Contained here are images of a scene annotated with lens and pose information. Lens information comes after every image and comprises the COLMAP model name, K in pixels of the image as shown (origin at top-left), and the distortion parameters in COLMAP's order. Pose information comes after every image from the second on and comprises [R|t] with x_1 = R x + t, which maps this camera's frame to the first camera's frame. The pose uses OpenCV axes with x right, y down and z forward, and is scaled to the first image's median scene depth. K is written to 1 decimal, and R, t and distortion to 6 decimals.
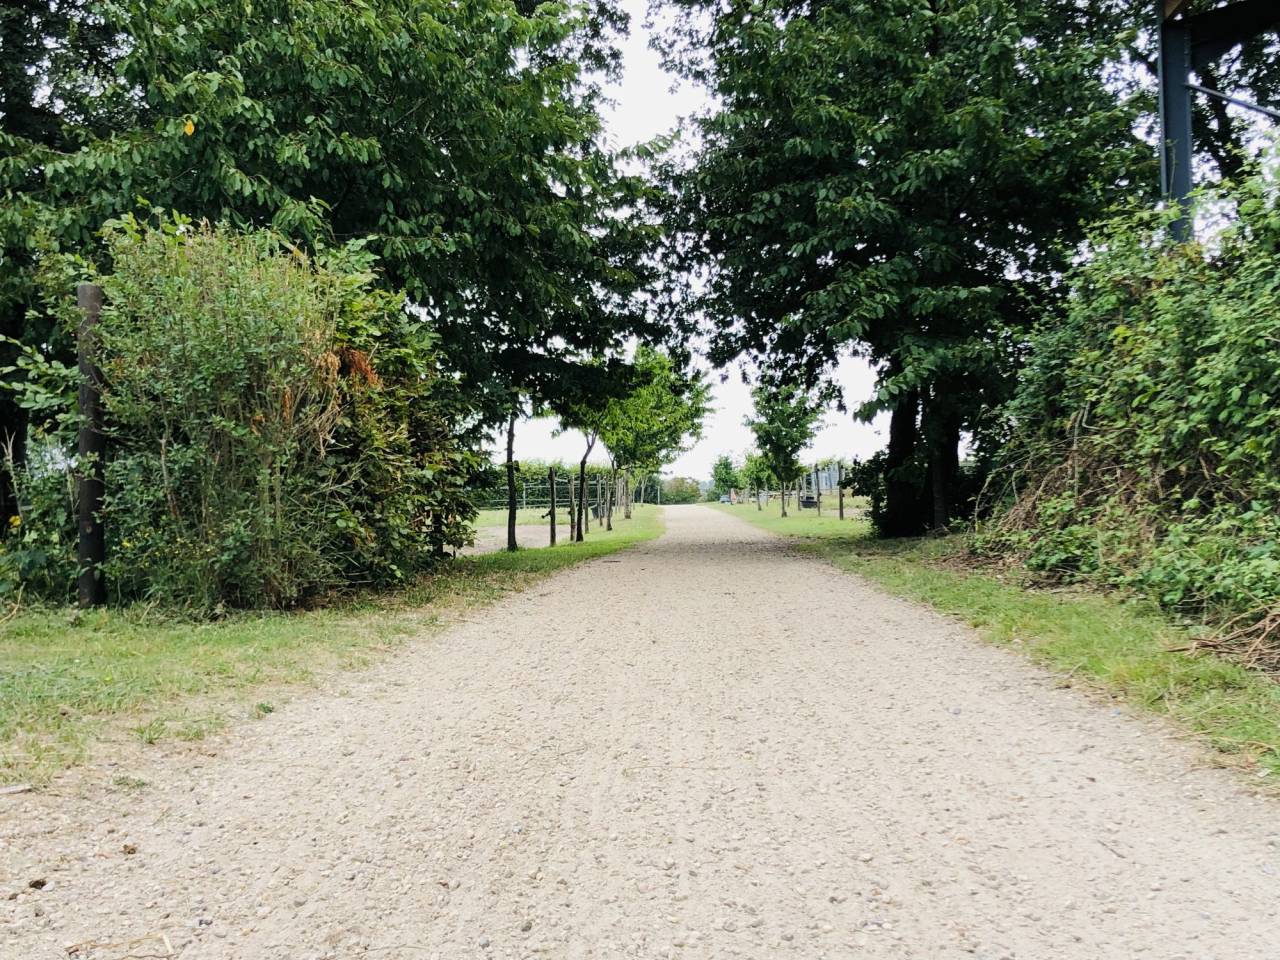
lens RADIAL K [[1068.0, 0, 640.3], [0, 1068.0, 481.4], [0, 0, 1]] dist [-0.053467, -0.030414]
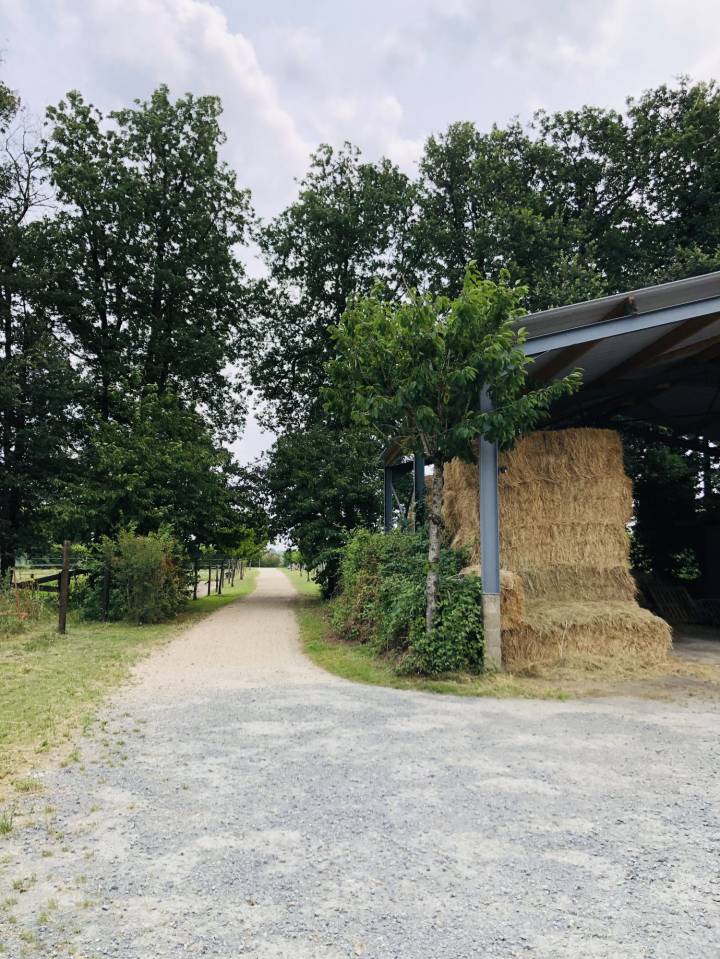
lens RADIAL K [[800.1, 0, 359.7], [0, 800.1, 478.1], [0, 0, 1]] dist [-0.053467, -0.030414]
pose [[0.991921, 0.048135, 0.117366, 0.043647], [-0.042196, 0.997725, -0.052577, -0.156211], [-0.119630, 0.047200, 0.991696, -1.091420]]
